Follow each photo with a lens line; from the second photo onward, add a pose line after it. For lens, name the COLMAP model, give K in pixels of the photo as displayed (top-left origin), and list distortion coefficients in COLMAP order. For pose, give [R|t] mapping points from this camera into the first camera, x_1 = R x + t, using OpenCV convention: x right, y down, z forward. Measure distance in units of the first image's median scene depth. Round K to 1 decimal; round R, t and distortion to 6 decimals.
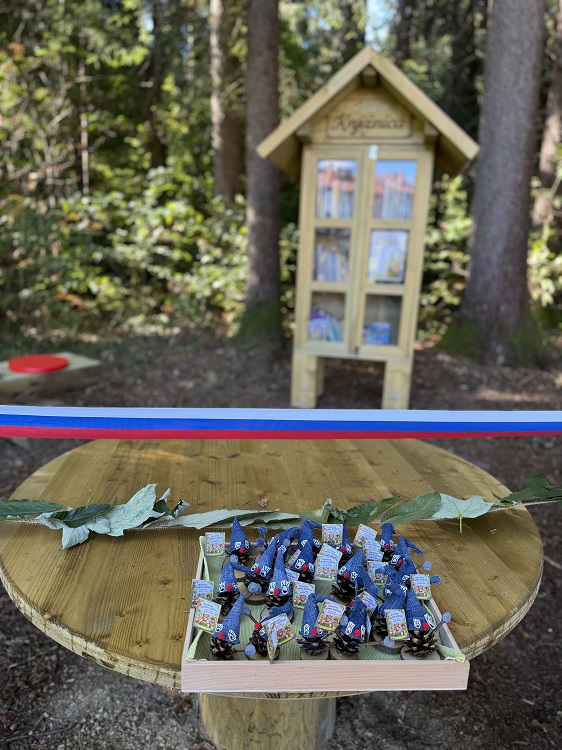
lens RADIAL K [[521.8, 0, 280.3], [0, 521.8, 374.4], [0, 0, 1]] dist [0.042000, -0.045492]
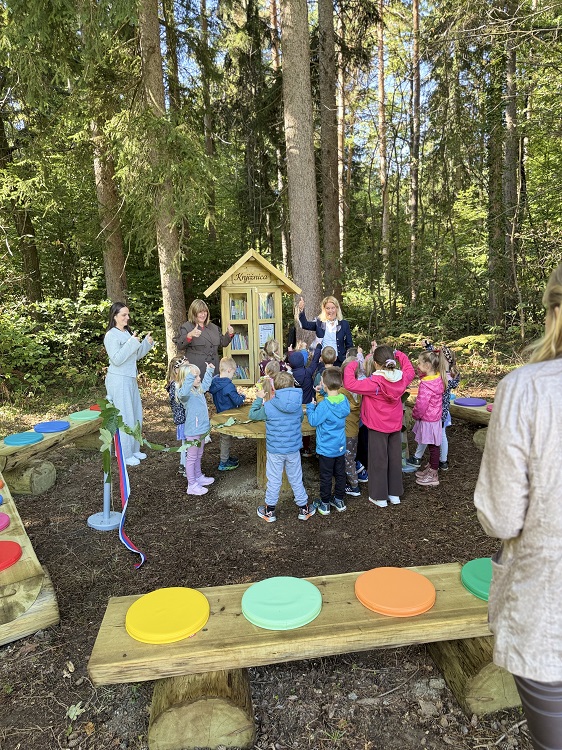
lens RADIAL K [[521.8, 0, 290.3], [0, 521.8, 374.5], [0, 0, 1]] dist [0.042000, -0.045492]
pose [[0.929976, -0.115776, 0.348913, -0.477213], [0.140675, 0.988949, -0.046798, 0.039781], [-0.339639, 0.092605, 0.935986, -1.020574]]
